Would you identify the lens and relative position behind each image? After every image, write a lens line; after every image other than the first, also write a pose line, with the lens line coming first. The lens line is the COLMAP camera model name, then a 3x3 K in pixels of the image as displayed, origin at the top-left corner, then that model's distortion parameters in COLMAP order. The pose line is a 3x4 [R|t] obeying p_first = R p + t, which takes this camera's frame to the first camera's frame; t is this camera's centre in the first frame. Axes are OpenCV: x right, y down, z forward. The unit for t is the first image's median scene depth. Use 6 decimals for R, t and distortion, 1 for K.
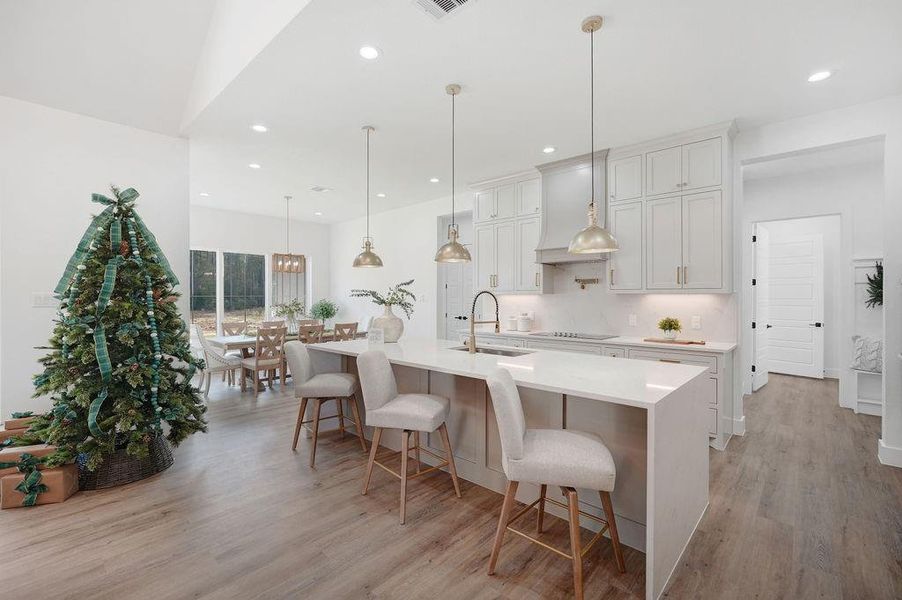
lens RADIAL K [[398.7, 0, 445.4], [0, 398.7, 296.0], [0, 0, 1]] dist [-0.007763, 0.004251]
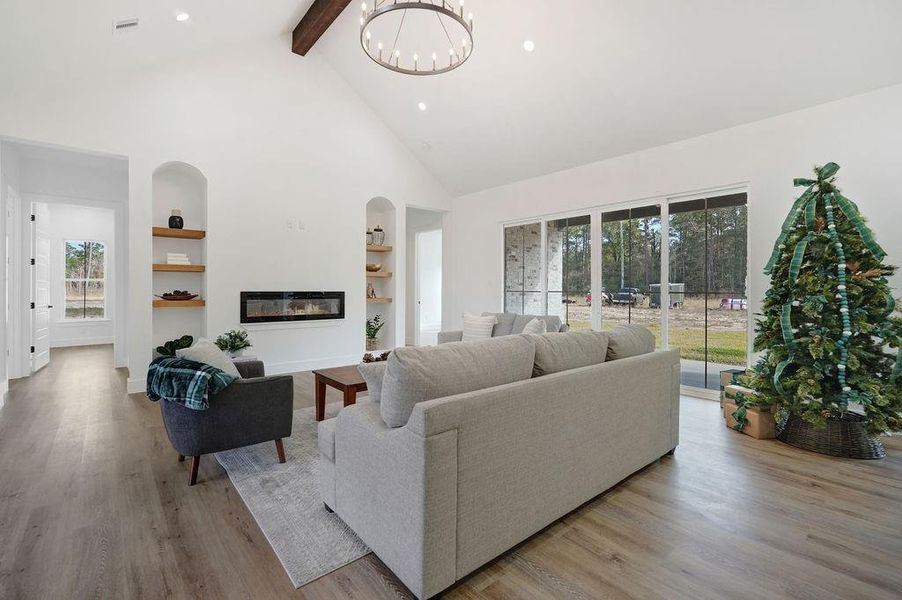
lens RADIAL K [[398.7, 0, 457.7], [0, 398.7, 291.1], [0, 0, 1]] dist [-0.007763, 0.004251]
pose [[-0.106619, 0.006297, -0.994280, 0.317818], [-0.002868, 0.999974, 0.006641, 0.049720], [0.994296, 0.003560, -0.106598, 0.185581]]
